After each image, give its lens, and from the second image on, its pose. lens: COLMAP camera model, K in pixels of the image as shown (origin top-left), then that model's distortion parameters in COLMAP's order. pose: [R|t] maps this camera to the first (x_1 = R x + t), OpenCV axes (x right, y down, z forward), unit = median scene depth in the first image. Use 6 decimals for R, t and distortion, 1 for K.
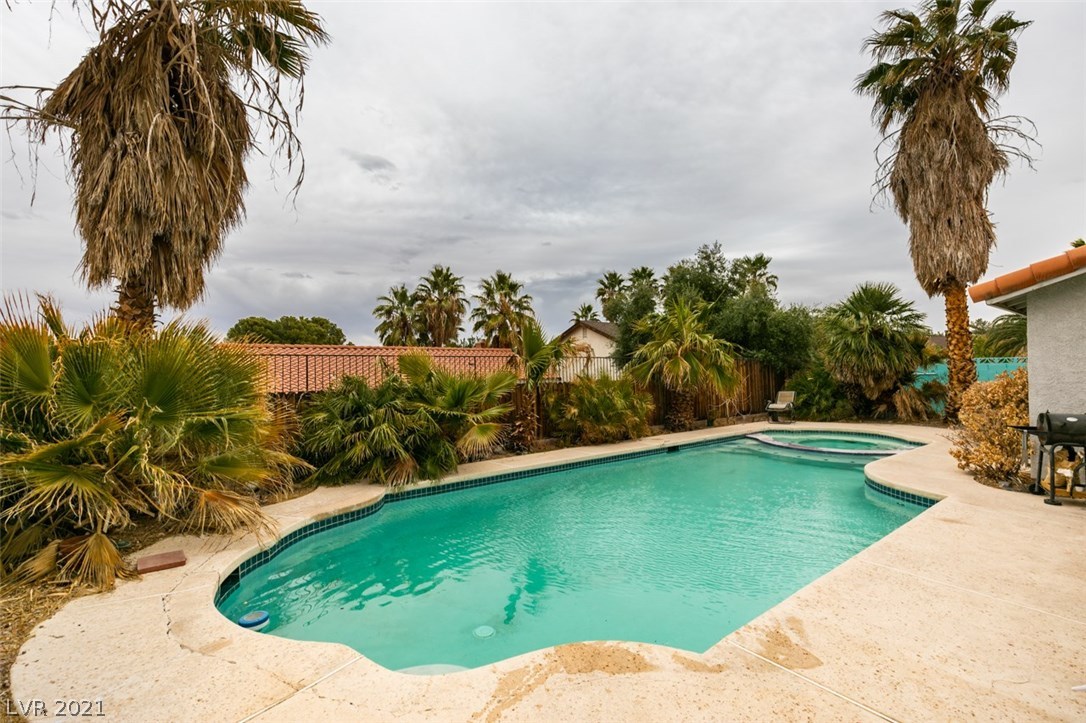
lens RADIAL K [[494.5, 0, 538.5], [0, 494.5, 361.6], [0, 0, 1]] dist [0.014120, -0.000967]
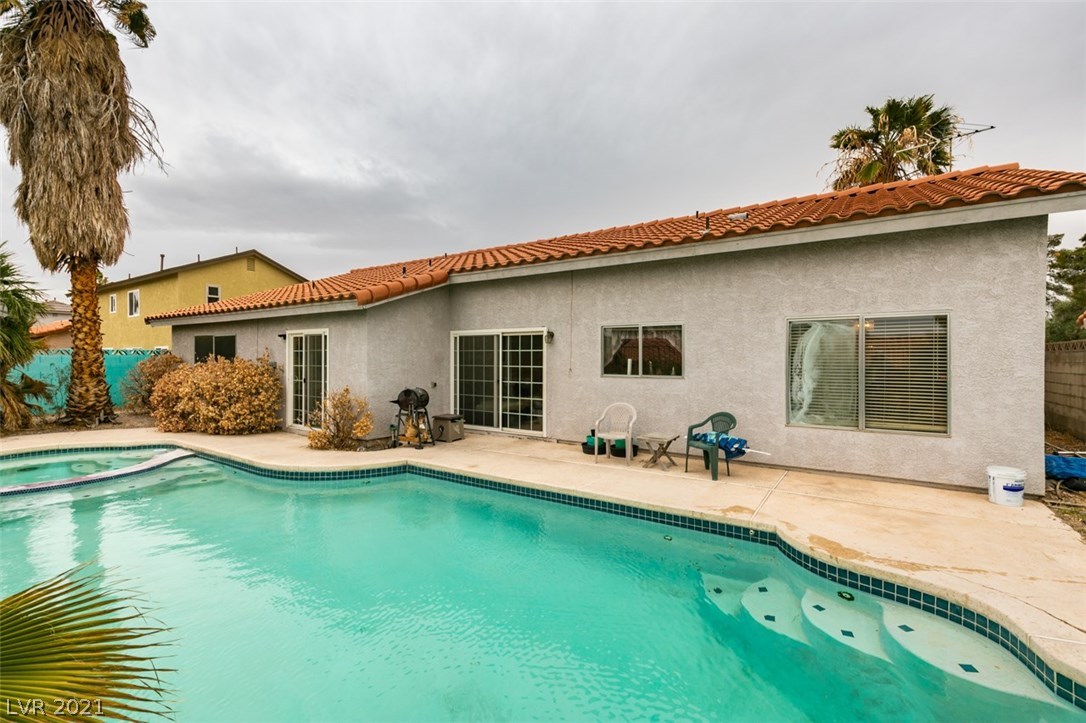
lens RADIAL K [[494.5, 0, 543.6], [0, 494.5, 359.5], [0, 0, 1]] dist [0.014120, -0.000967]
pose [[-0.308158, -0.000199, 0.951335, -0.235936], [-0.009013, 0.999956, -0.002710, 0.007519], [-0.951292, -0.009410, -0.308146, 0.516220]]
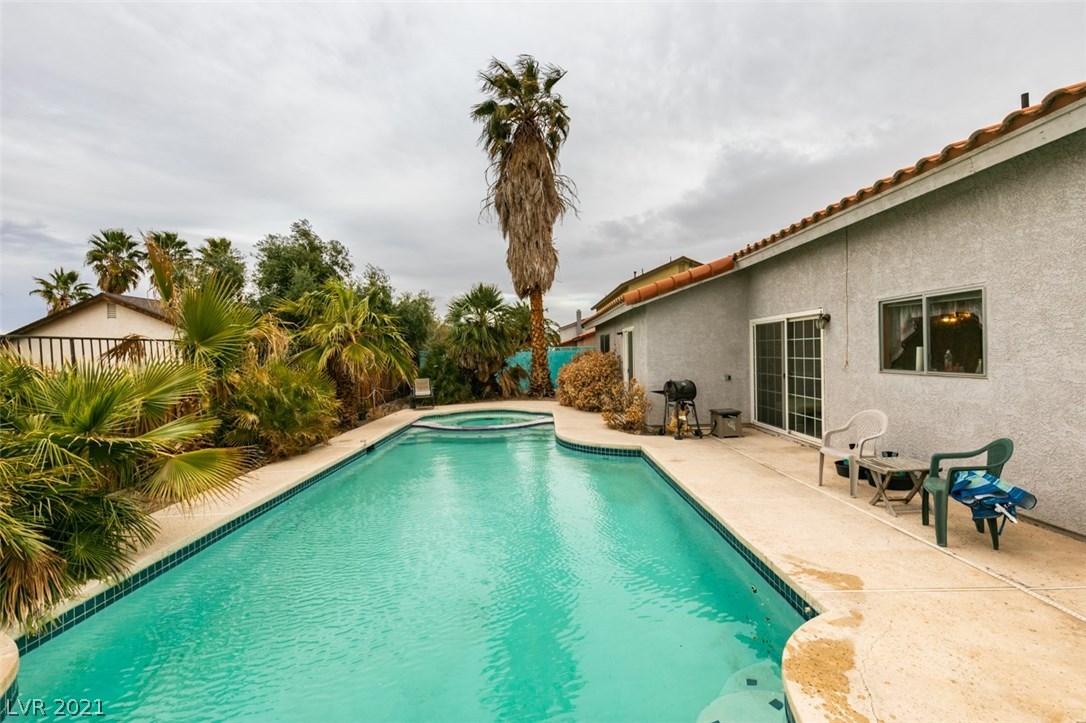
lens RADIAL K [[494.5, 0, 545.8], [0, 494.5, 356.2], [0, 0, 1]] dist [0.014120, -0.000967]
pose [[0.603611, -0.009766, 0.797219, -0.200719], [0.005882, 0.999952, 0.007796, 0.006791], [-0.797258, -0.000017, 0.603639, 0.190503]]
